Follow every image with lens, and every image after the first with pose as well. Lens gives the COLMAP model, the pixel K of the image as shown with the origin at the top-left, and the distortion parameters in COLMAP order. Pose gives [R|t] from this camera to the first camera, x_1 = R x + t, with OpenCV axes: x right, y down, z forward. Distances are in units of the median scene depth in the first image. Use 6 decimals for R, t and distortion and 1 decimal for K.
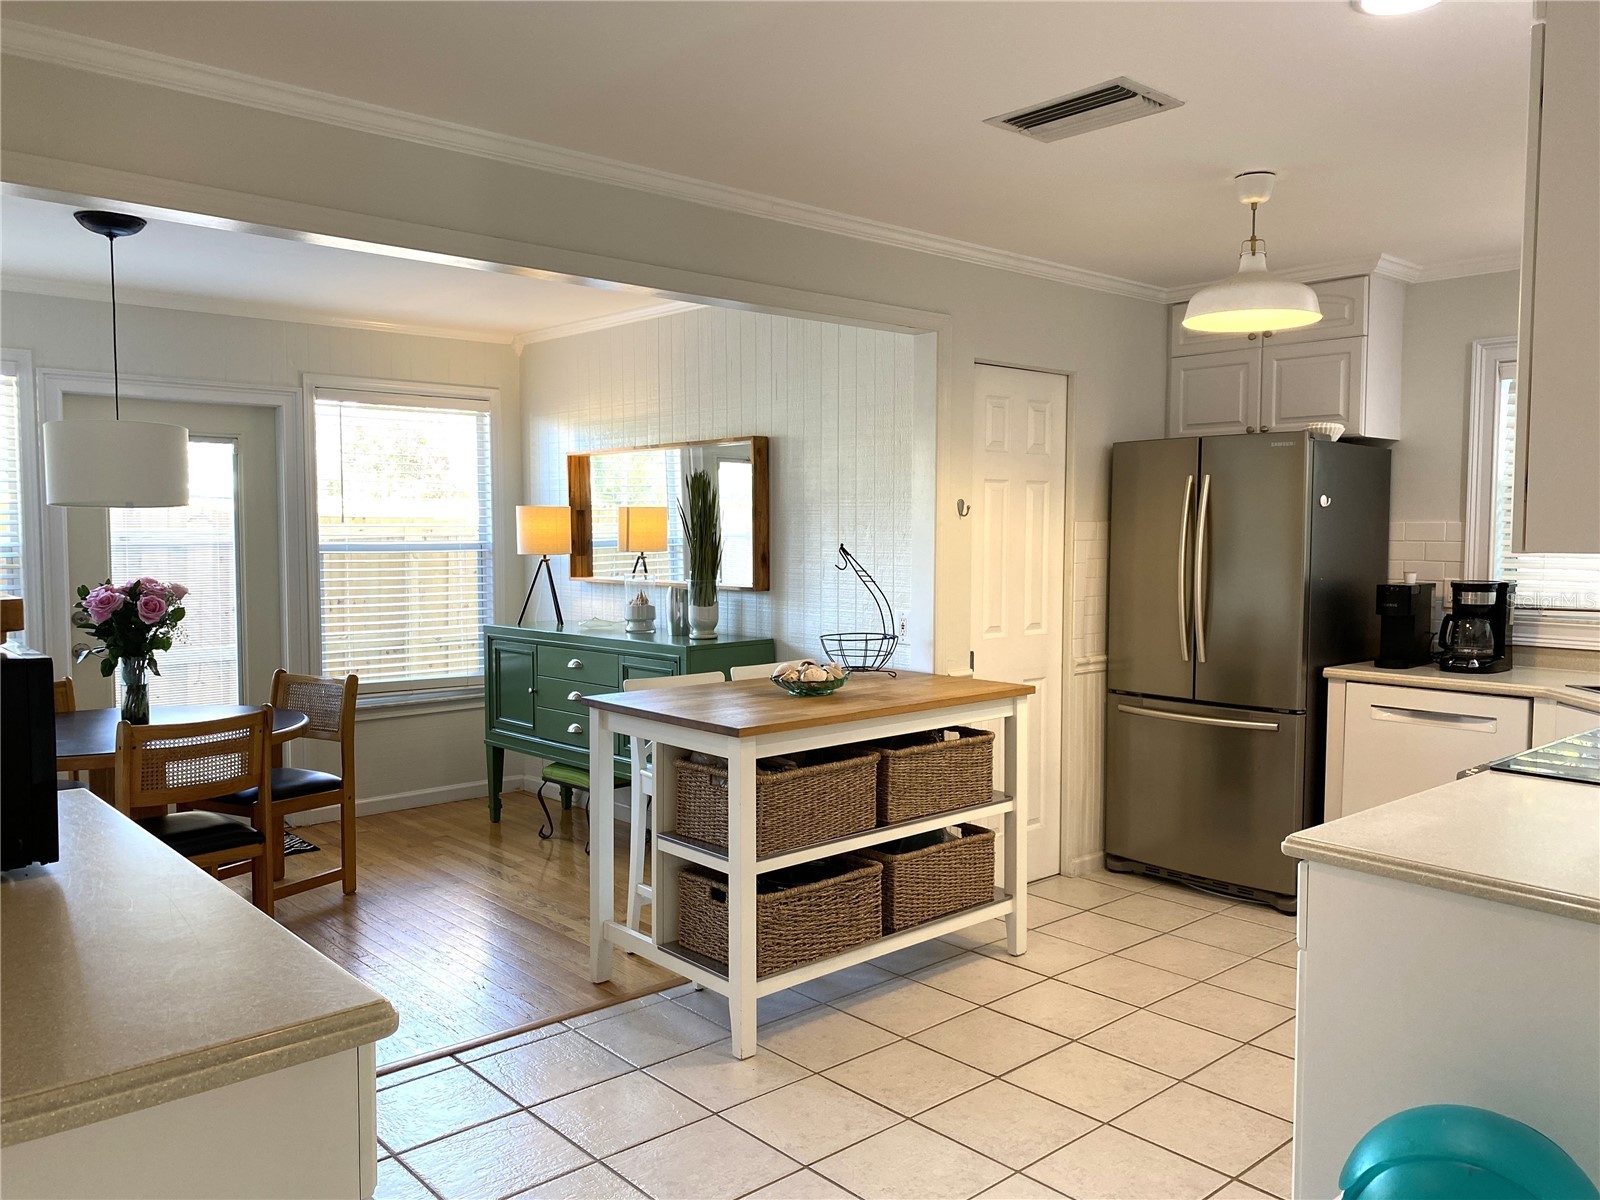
lens RADIAL K [[1219.0, 0, 812.7], [0, 1219.0, 596.1], [0, 0, 1]] dist [0.048881, -0.066661]
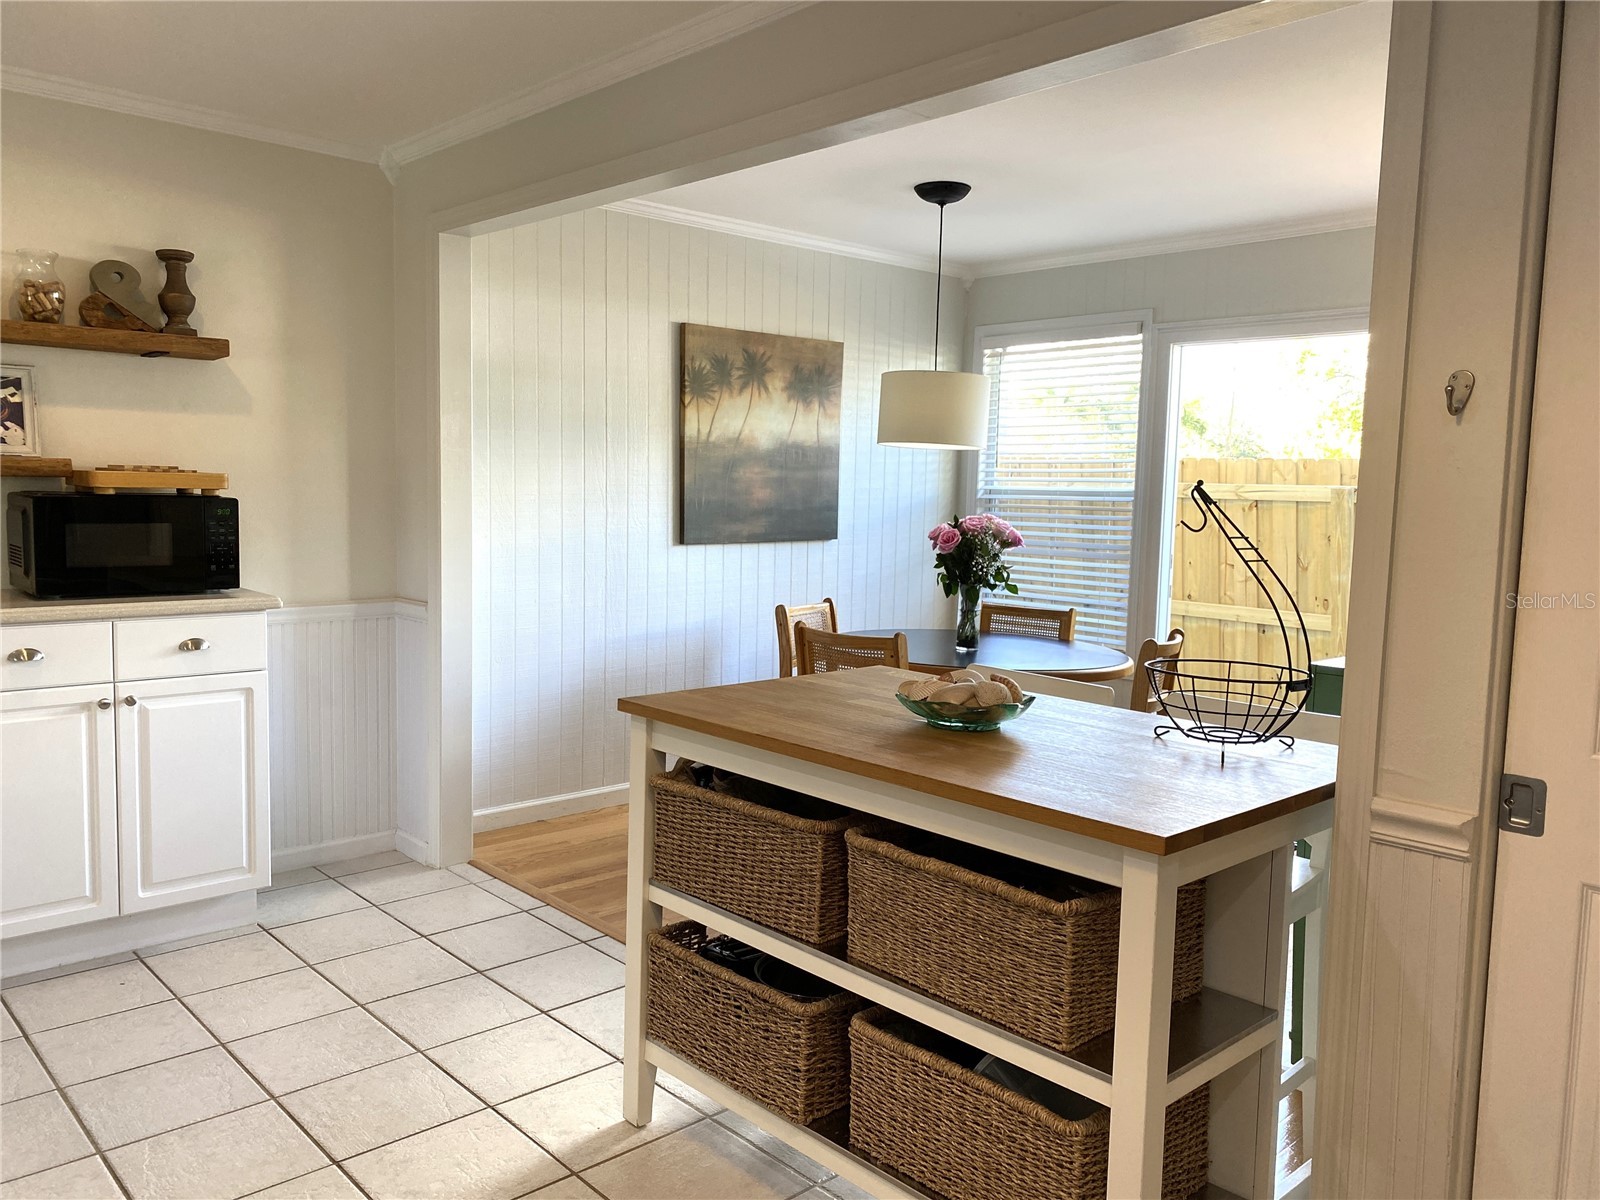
lens RADIAL K [[1219.0, 0, 786.2], [0, 1219.0, 597.1], [0, 0, 1]] dist [0.048881, -0.066661]
pose [[0.011718, 0.093599, -0.995541, 0.529694], [-0.082060, 0.992341, 0.092332, -0.027534], [0.996559, 0.080612, 0.019309, 0.810982]]
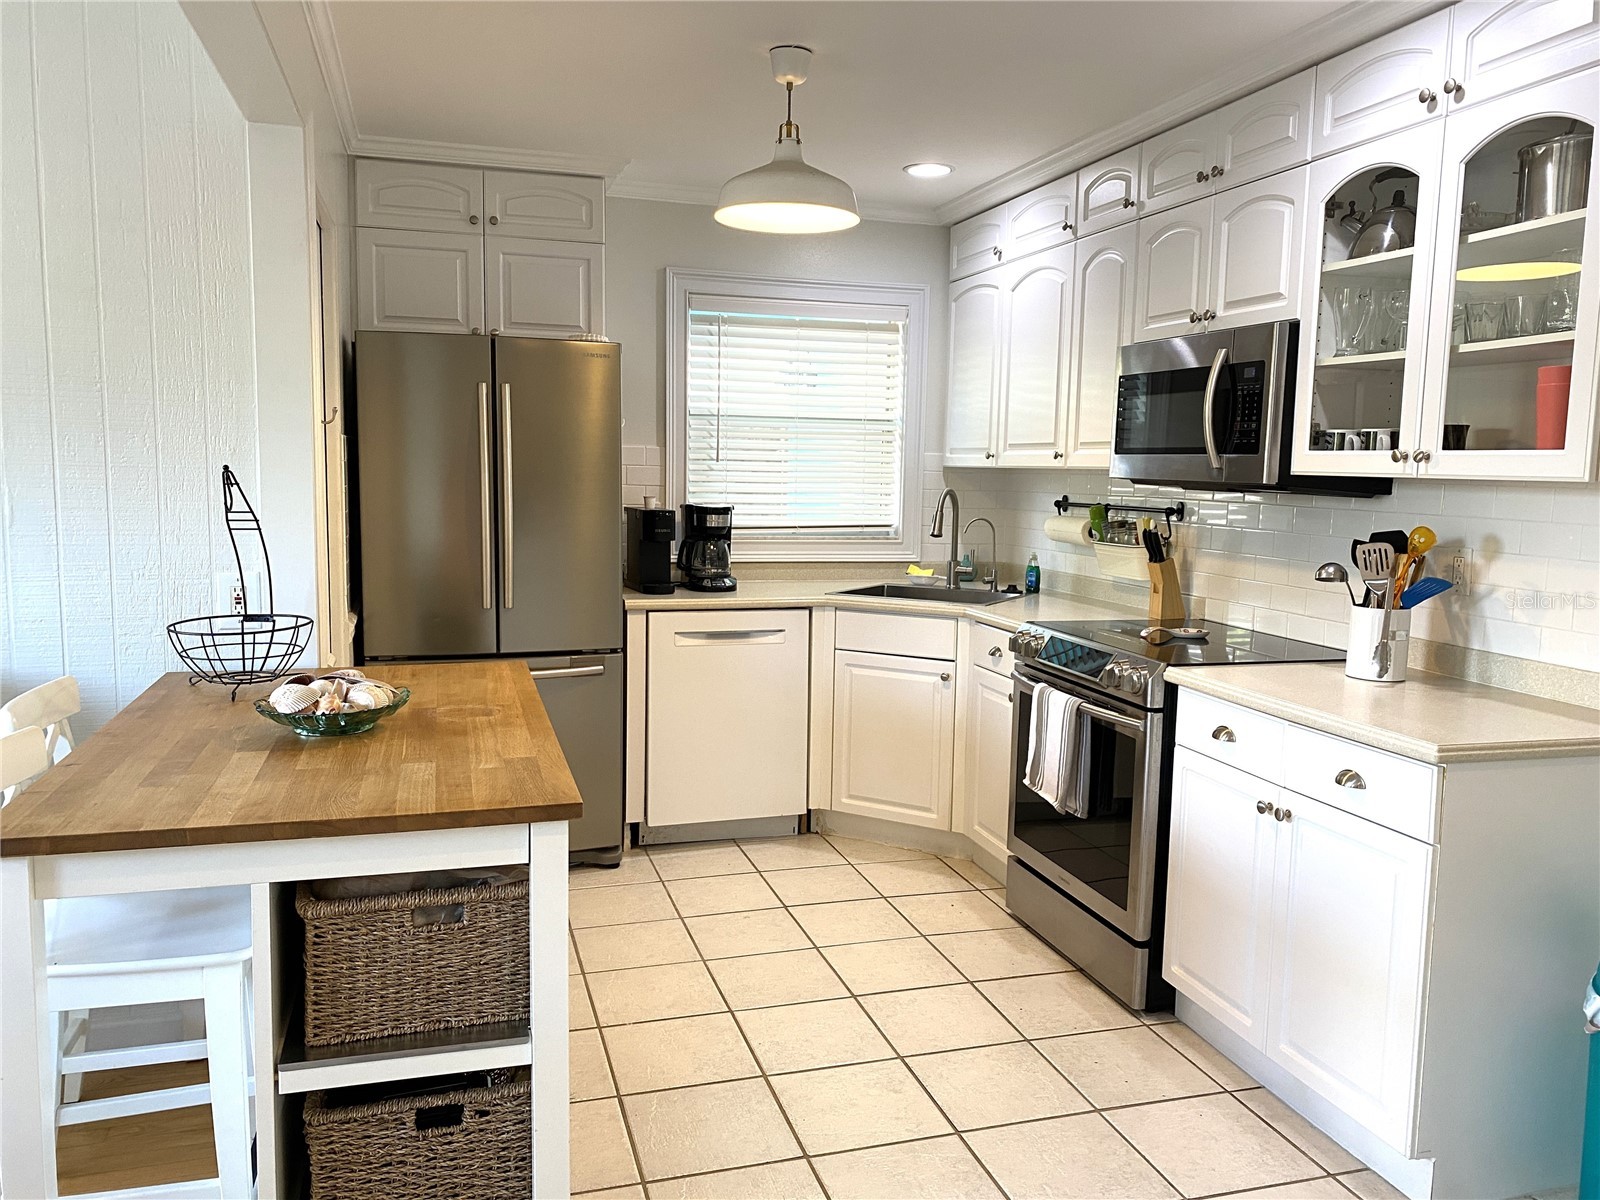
lens RADIAL K [[1219.0, 0, 796.4], [0, 1219.0, 603.5], [0, 0, 1]] dist [0.048881, -0.066661]
pose [[0.426108, -0.100274, 0.899098, -0.391517], [0.034192, 0.994913, 0.094756, -0.024614], [-0.904026, -0.009635, 0.427369, 0.508301]]
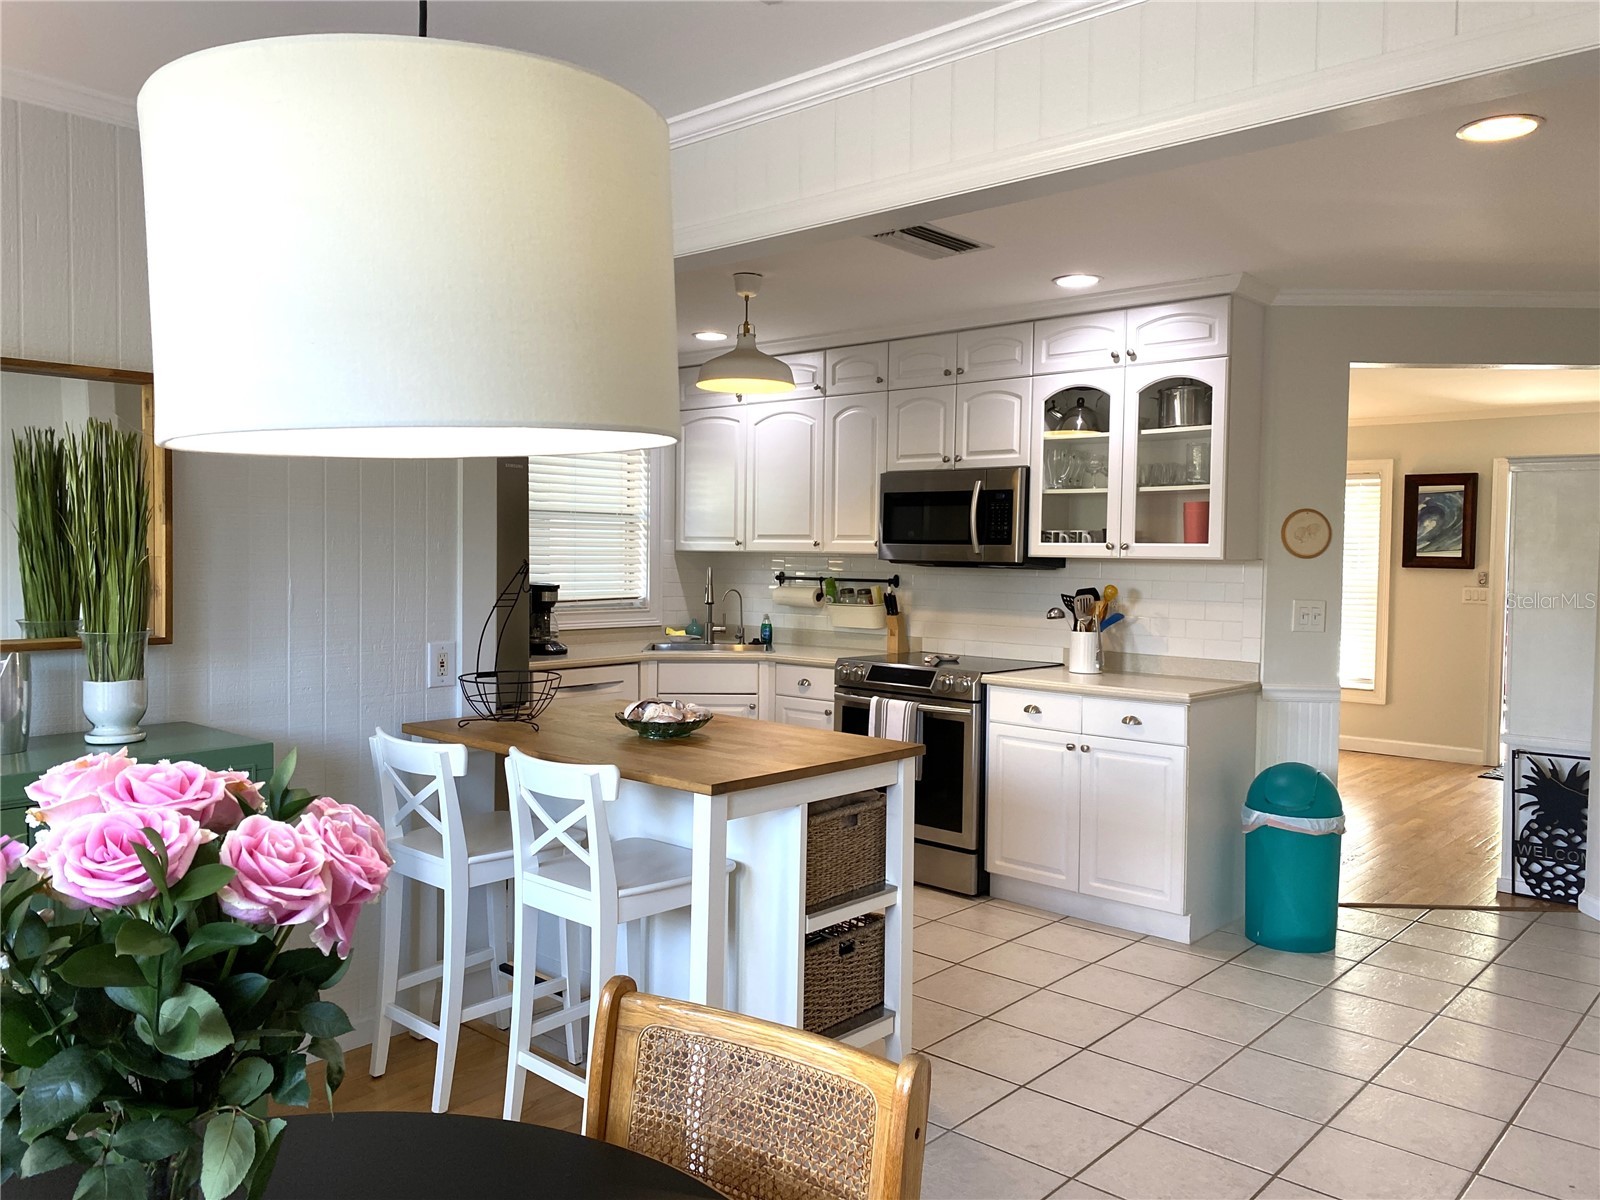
lens RADIAL K [[1219.0, 0, 778.8], [0, 1219.0, 592.6], [0, 0, 1]] dist [0.048881, -0.066661]
pose [[-0.103227, -0.039580, 0.993870, -0.789043], [0.043050, 0.998094, 0.044220, -0.050121], [-0.993726, 0.047350, -0.101327, 0.922414]]
